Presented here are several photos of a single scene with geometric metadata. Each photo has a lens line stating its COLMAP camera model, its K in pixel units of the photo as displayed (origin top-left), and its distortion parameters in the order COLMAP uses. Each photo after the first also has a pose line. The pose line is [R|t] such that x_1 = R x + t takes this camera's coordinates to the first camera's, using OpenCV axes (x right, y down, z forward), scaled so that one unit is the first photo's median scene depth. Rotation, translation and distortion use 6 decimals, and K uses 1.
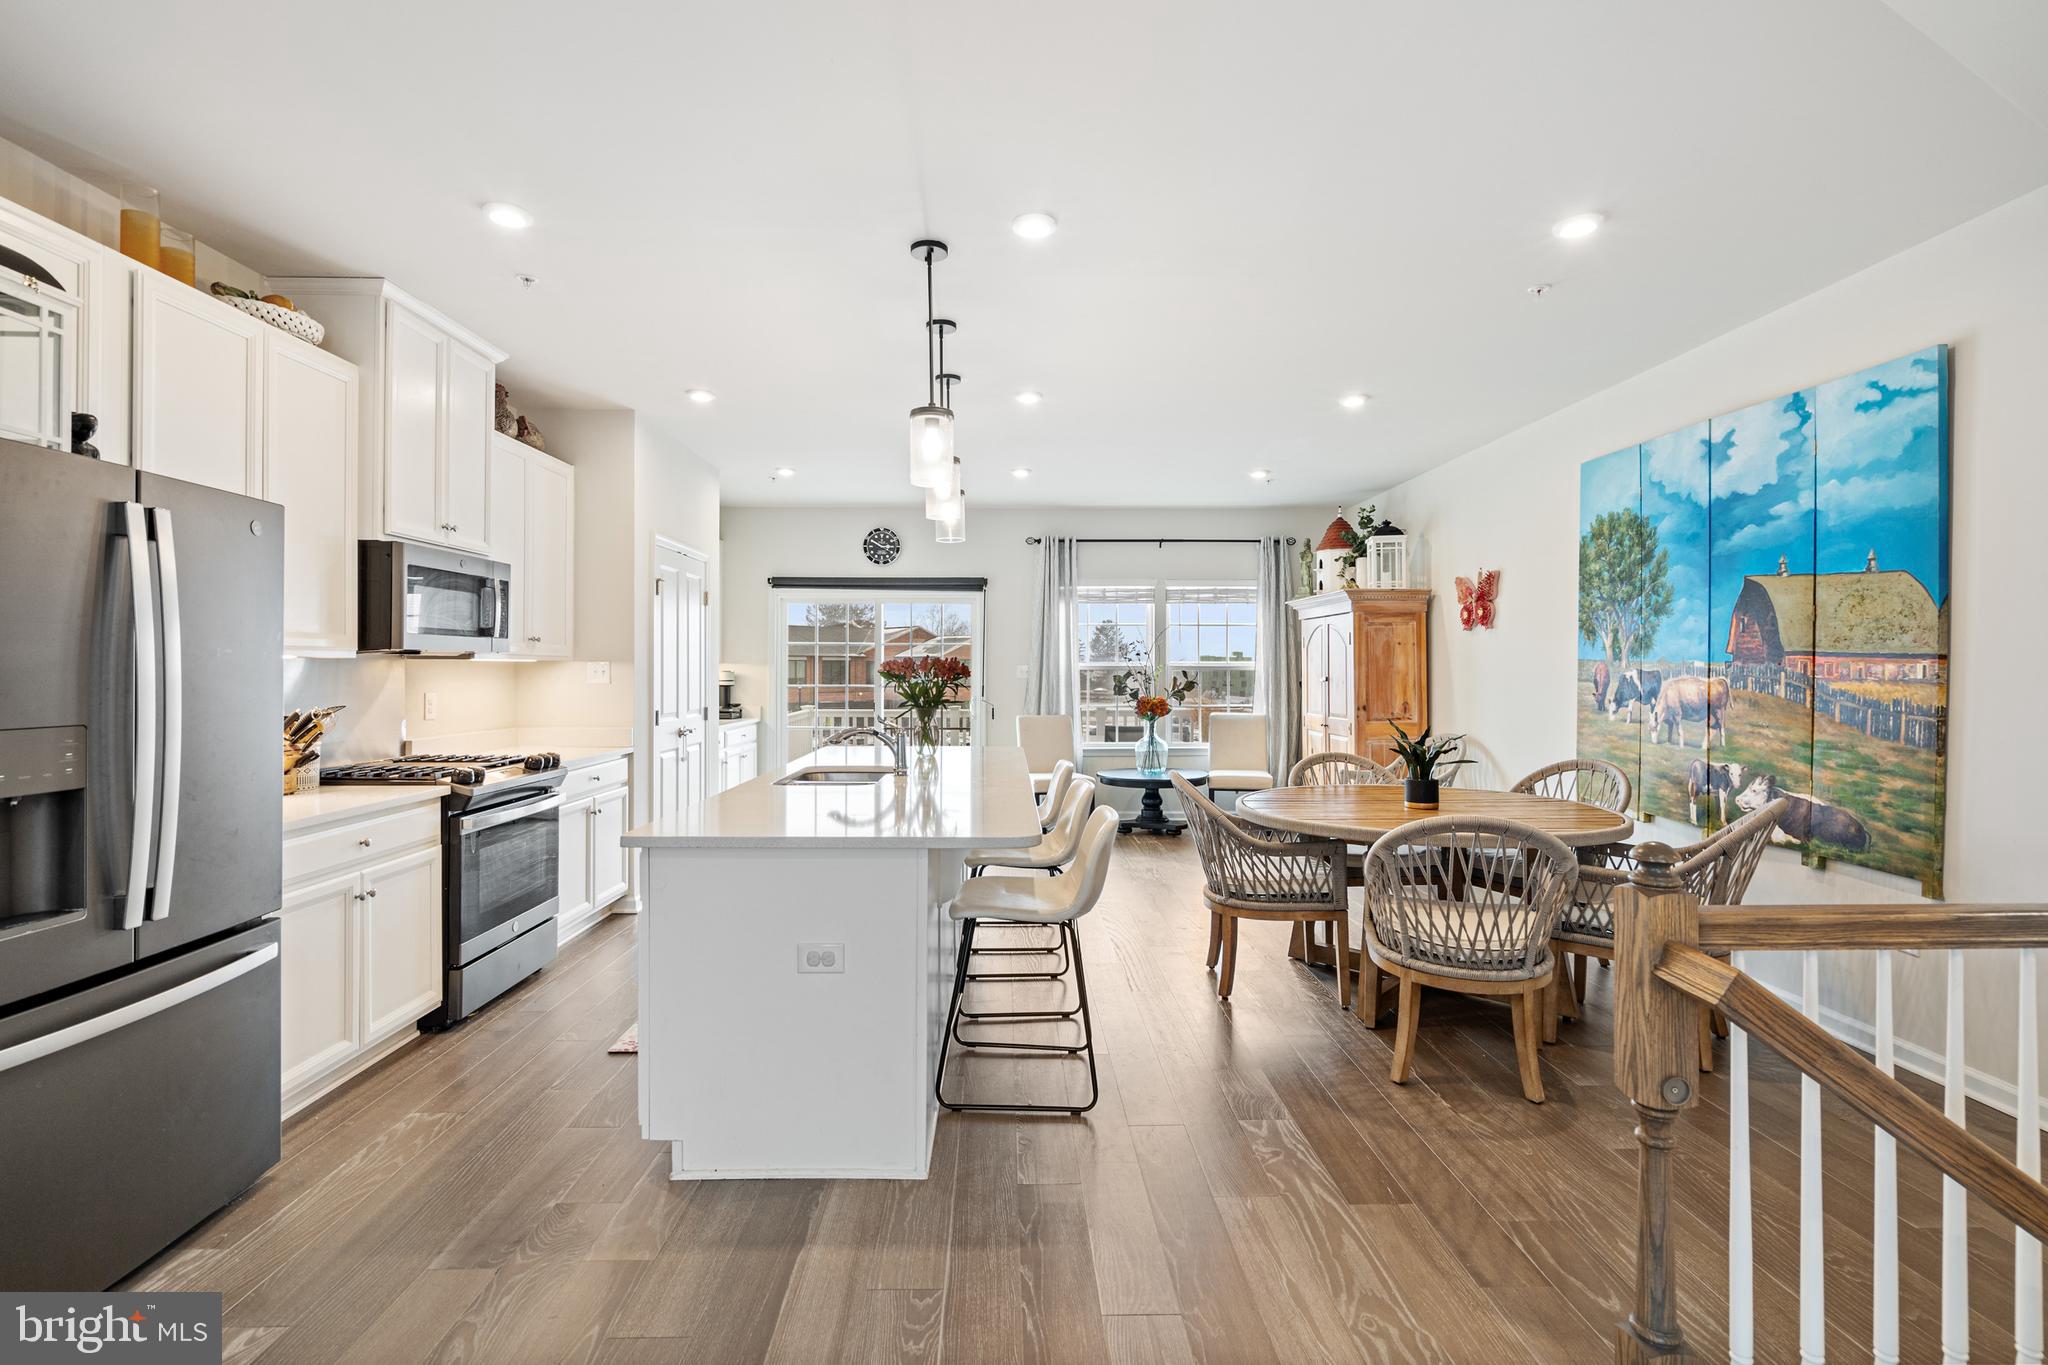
lens RADIAL K [[929.3, 0, 1018.7], [0, 929.3, 669.9], [0, 0, 1]] dist [-0.002417, 0.001249]
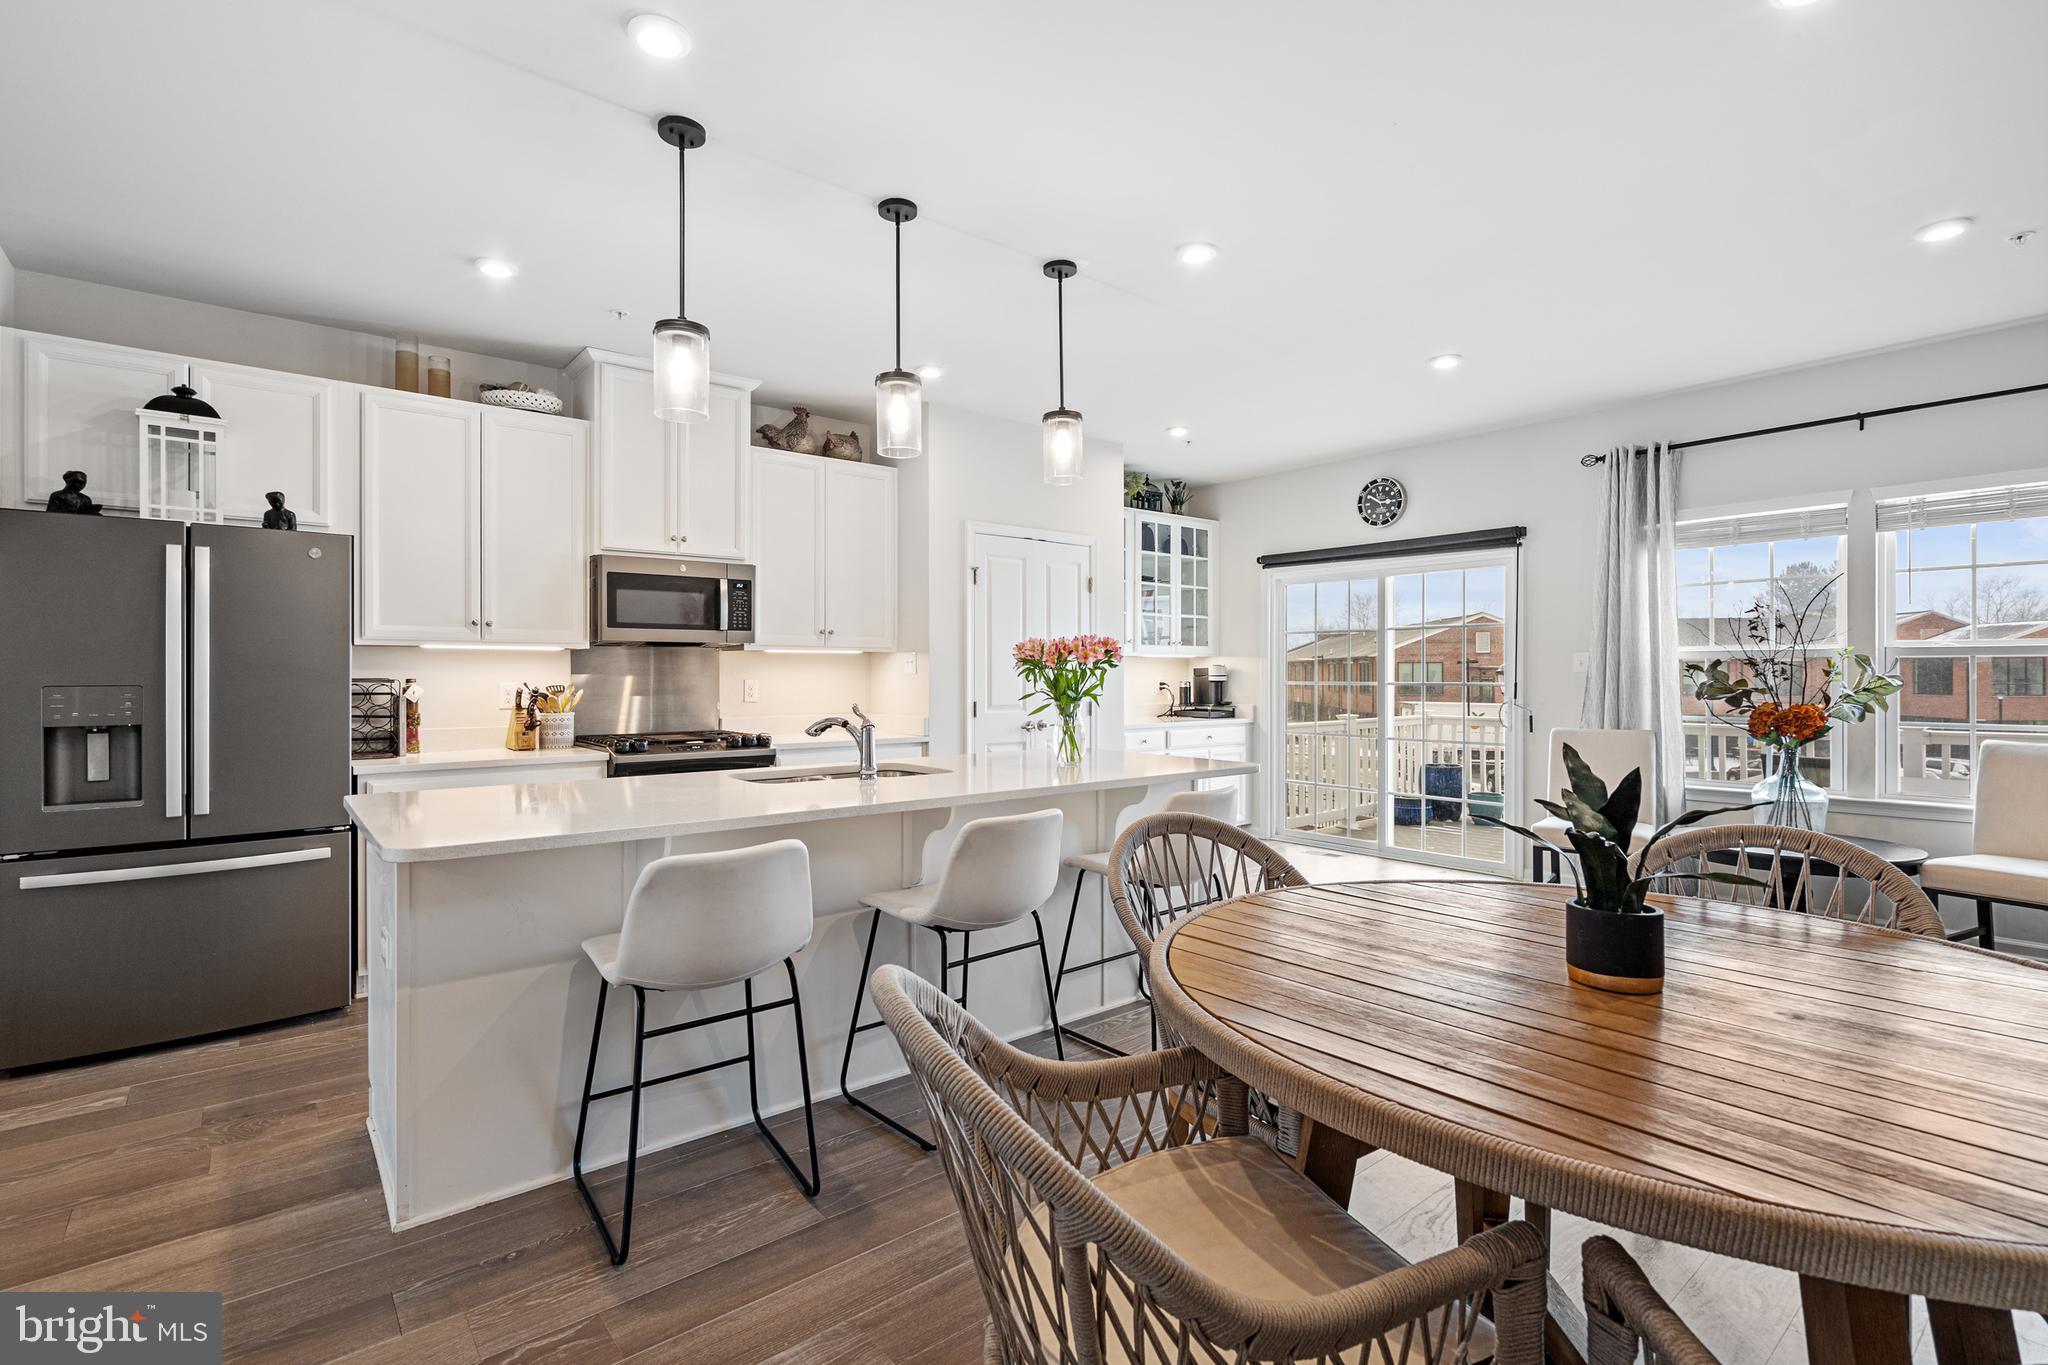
lens RADIAL K [[946.0, 0, 1009.9], [0, 946.0, 674.7], [0, 0, 1]] dist [-0.003709, 0.000272]
pose [[0.615992, -0.001857, -0.787750, 0.591508], [0.002478, 0.999997, -0.000420, 0.021651], [0.787748, -0.001694, 0.615995, 0.575242]]
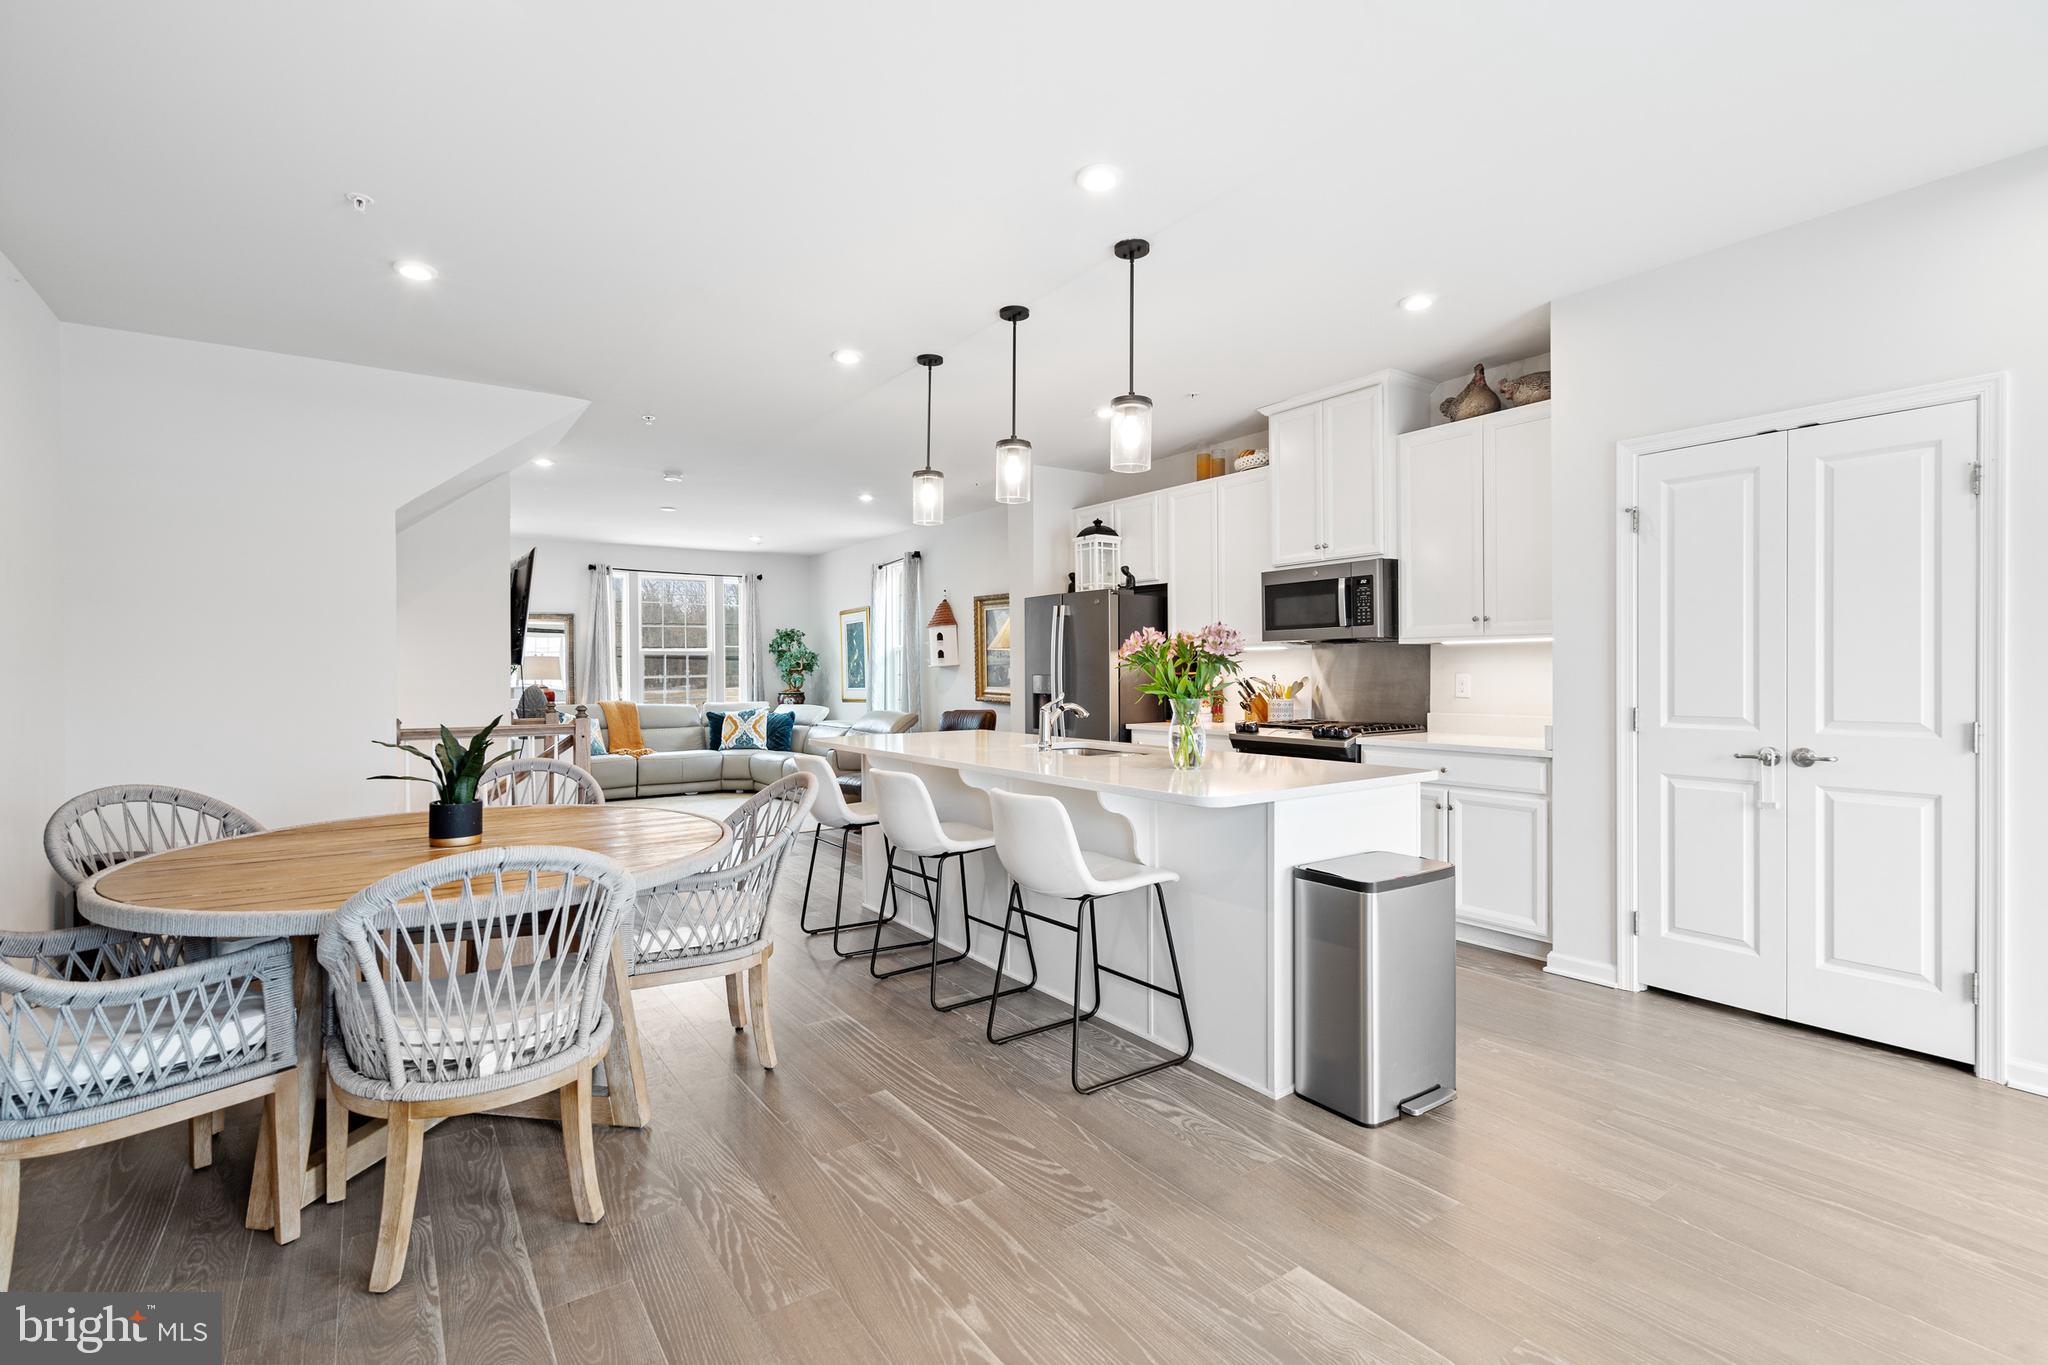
lens RADIAL K [[931.9, 0, 1013.7], [0, 931.9, 674.3], [0, 0, 1]] dist [-0.002245, 0.000076]
pose [[-0.831679, 0.003608, -0.555244, 0.479523], [0.002905, 0.999993, 0.002148, 0.023479], [0.555248, 0.000174, -0.831684, 1.821523]]
